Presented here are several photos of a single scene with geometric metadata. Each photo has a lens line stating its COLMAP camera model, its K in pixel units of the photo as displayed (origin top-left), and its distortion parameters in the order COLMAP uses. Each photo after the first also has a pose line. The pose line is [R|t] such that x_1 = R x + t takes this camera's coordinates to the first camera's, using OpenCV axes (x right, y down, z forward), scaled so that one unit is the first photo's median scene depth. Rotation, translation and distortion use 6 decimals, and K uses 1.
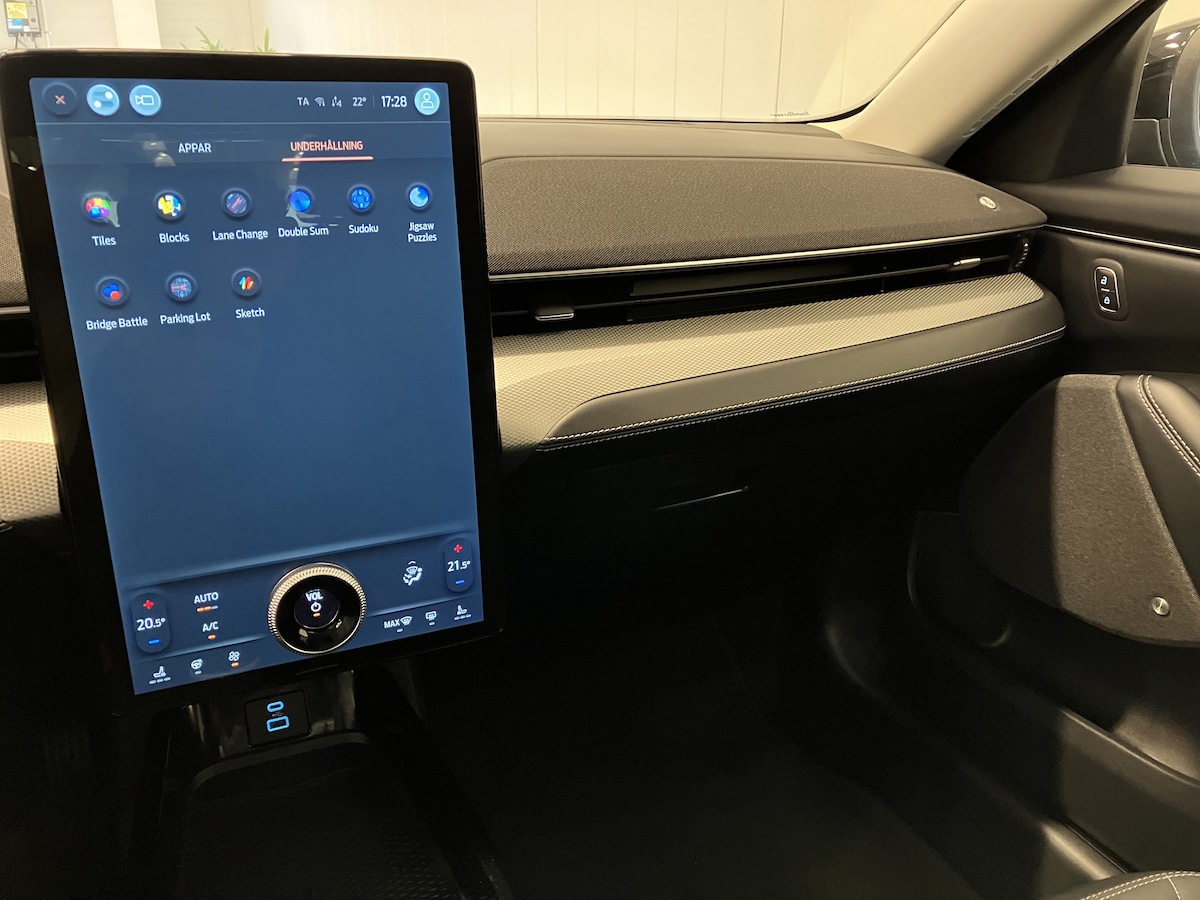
lens RADIAL K [[990.2, 0, 602.7], [0, 990.2, 457.9], [0, 0, 1]] dist [0.063782, -0.091797]
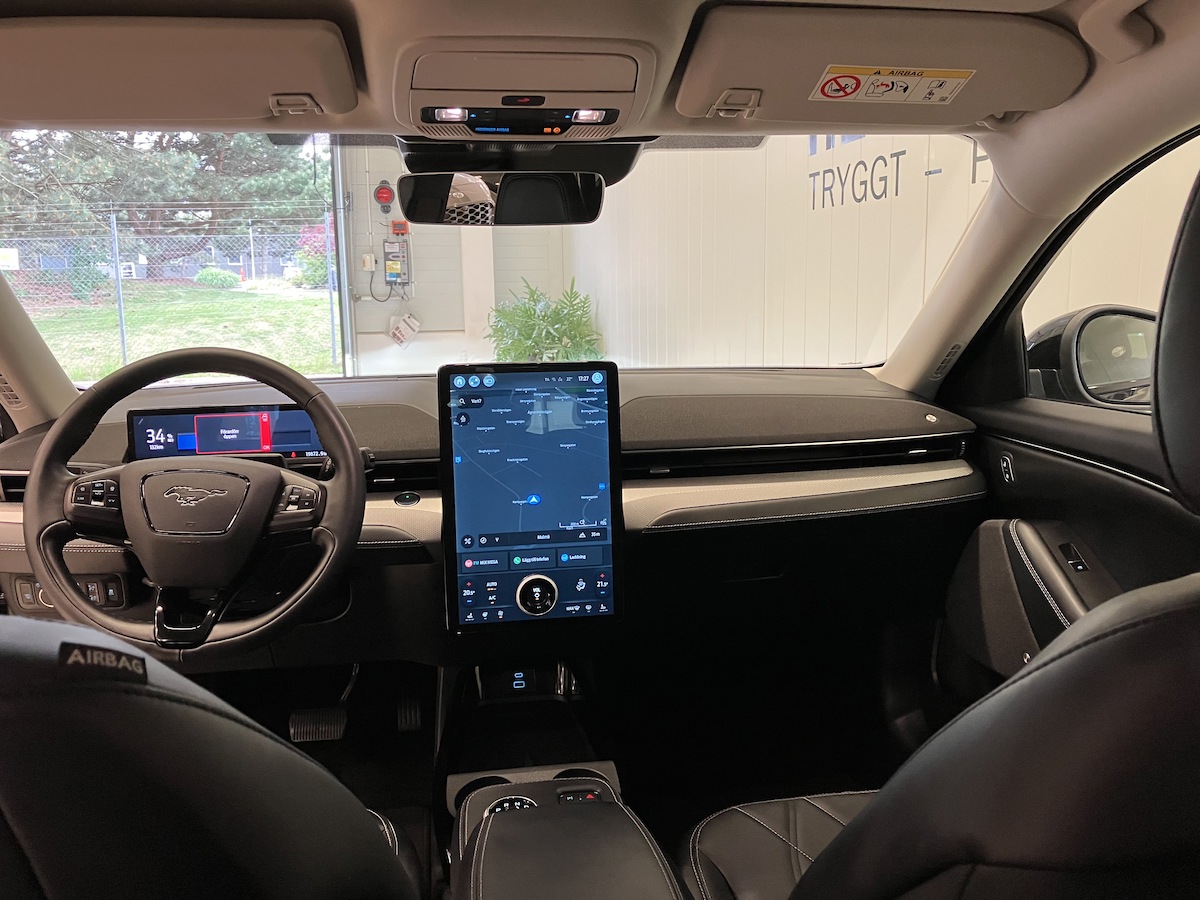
lens RADIAL K [[990.2, 0, 602.7], [0, 990.2, 457.9], [0, 0, 1]] dist [0.063782, -0.091797]
pose [[0.960958, 0.018401, -0.276083, 0.337152], [-0.072387, 0.979755, -0.186655, 0.185437], [0.267059, 0.199352, 0.942835, -0.813987]]
